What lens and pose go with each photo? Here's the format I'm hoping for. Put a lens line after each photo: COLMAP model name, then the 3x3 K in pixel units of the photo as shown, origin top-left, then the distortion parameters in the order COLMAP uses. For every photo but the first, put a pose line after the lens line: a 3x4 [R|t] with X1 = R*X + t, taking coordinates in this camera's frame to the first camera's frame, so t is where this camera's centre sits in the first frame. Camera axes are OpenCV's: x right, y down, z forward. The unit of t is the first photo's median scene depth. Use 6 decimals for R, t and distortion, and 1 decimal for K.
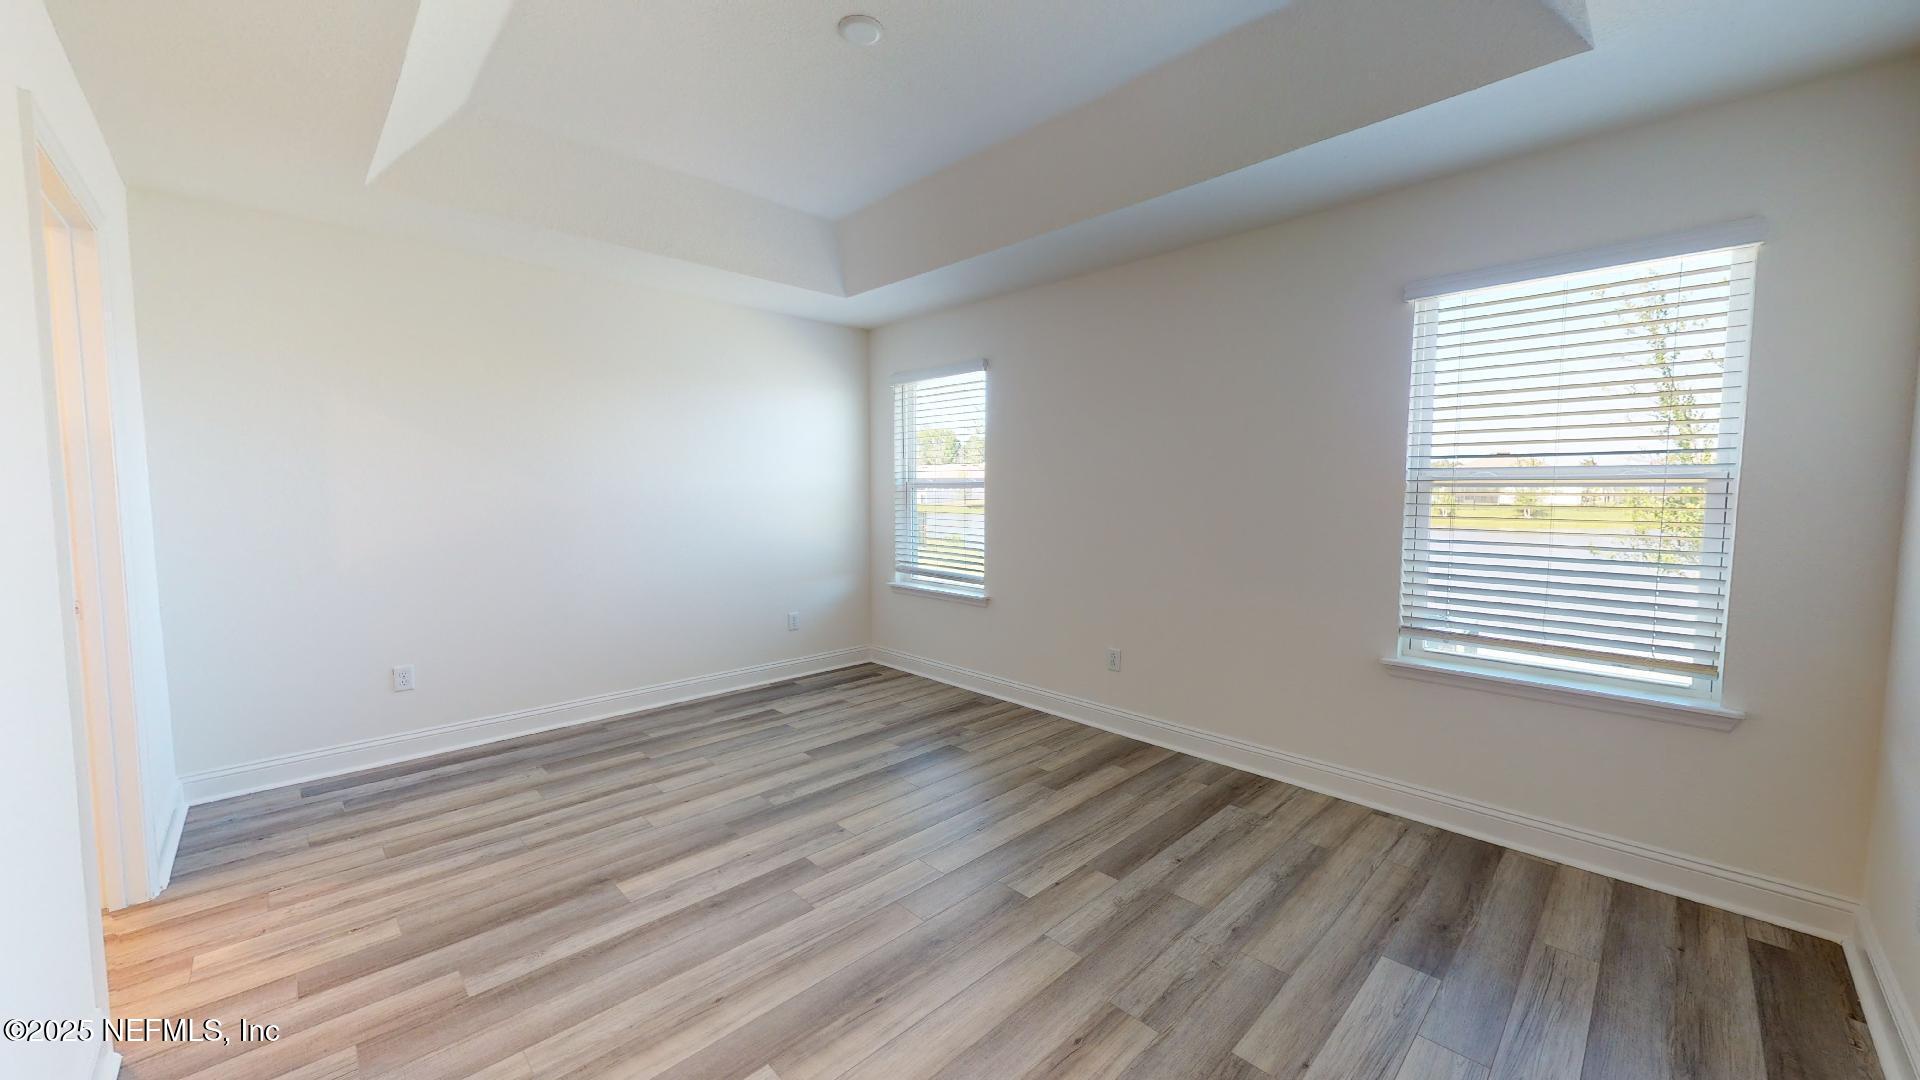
lens RADIAL K [[706.3, 0, 960.9], [0, 706.3, 539.7], [0, 0, 1]] dist [0.000115, -0.000216]
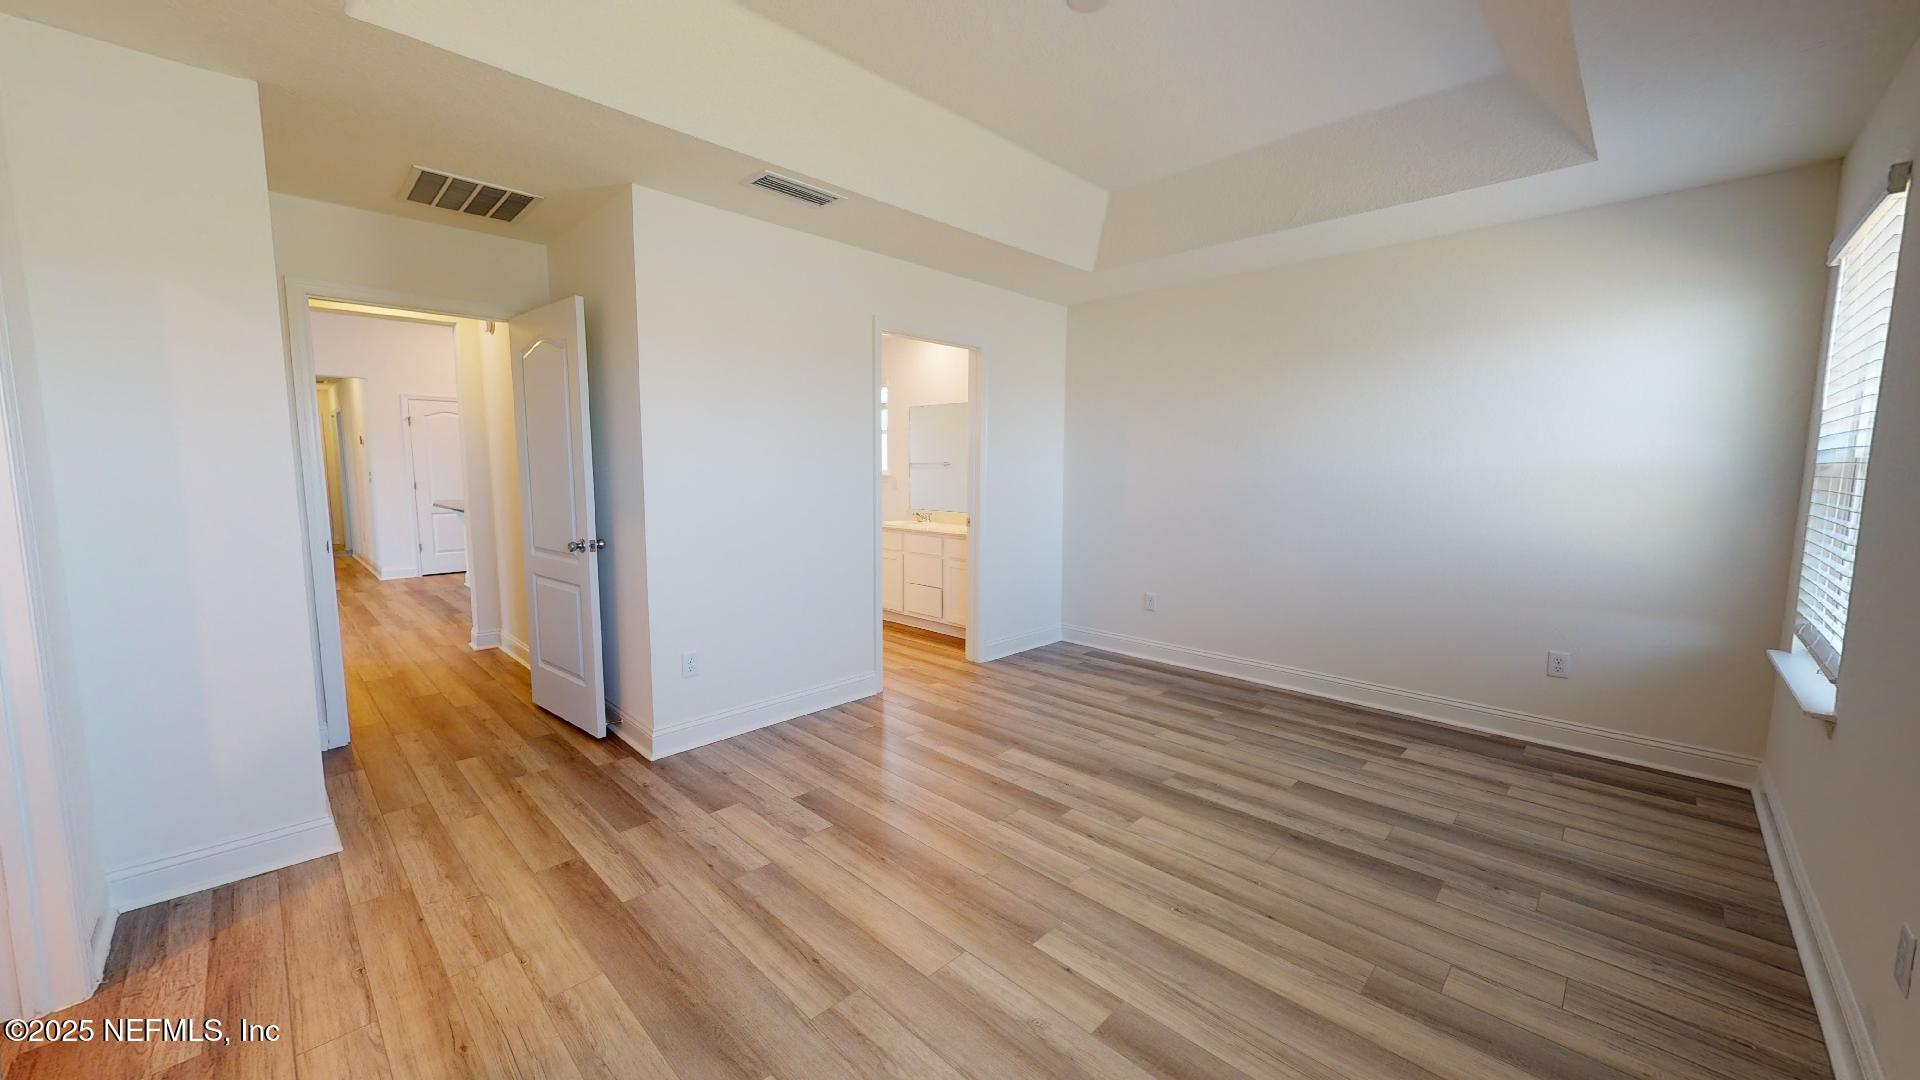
lens RADIAL K [[706.3, 0, 960.6], [0, 706.3, 542.9], [0, 0, 1]] dist [0.000115, -0.000216]
pose [[0.015675, 0.106519, -0.994187, 0.648114], [-0.075898, 0.991567, 0.105042, -0.044573], [0.996992, 0.073810, 0.023627, 0.616198]]
